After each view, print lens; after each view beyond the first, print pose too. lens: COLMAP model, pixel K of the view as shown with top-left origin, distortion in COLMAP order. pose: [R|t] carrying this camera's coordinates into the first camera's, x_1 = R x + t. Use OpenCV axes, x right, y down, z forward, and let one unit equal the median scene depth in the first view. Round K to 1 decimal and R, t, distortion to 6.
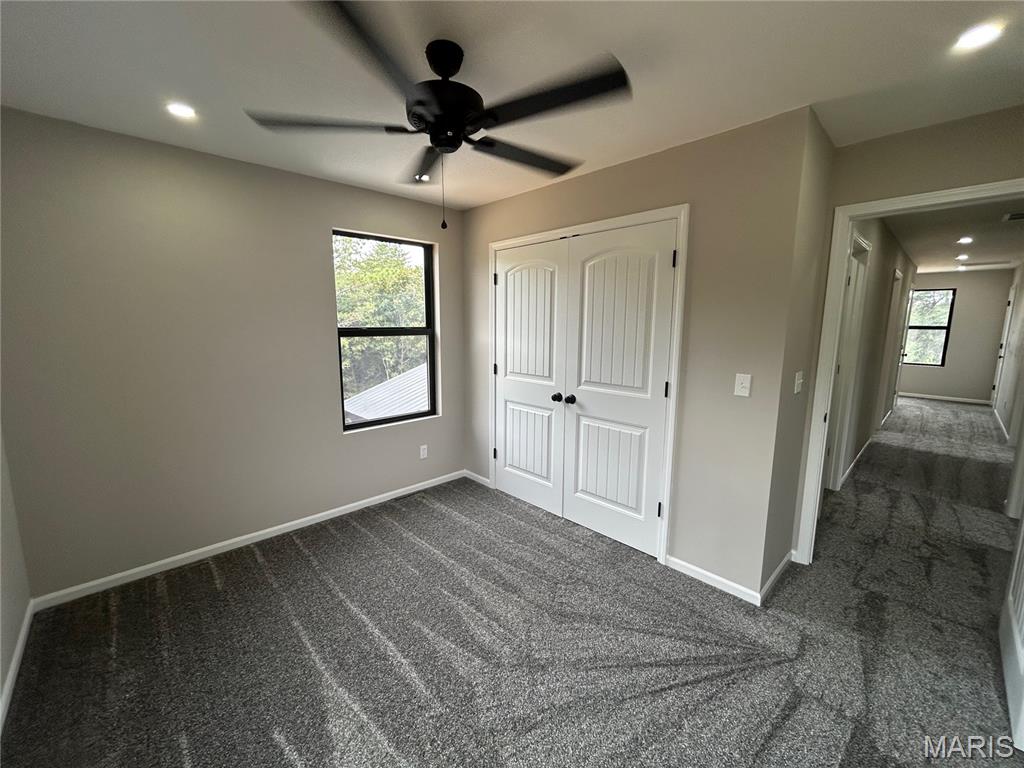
lens RADIAL K [[417.7, 0, 511.5], [0, 417.7, 379.4], [0, 0, 1]] dist [0.000646, -0.000260]
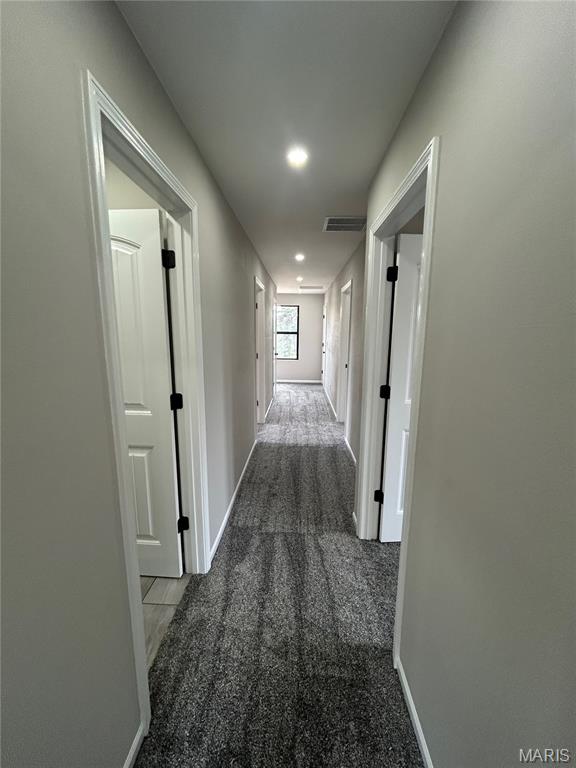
lens RADIAL K [[313.3, 0, 289.3], [0, 313.3, 386.3], [0, 0, 1]] dist [0.000646, -0.000260]
pose [[0.714466, -0.127230, 0.688005, 0.403987], [0.098858, 0.991820, 0.080753, -0.049423], [-0.692651, 0.010320, 0.721199, 0.380227]]
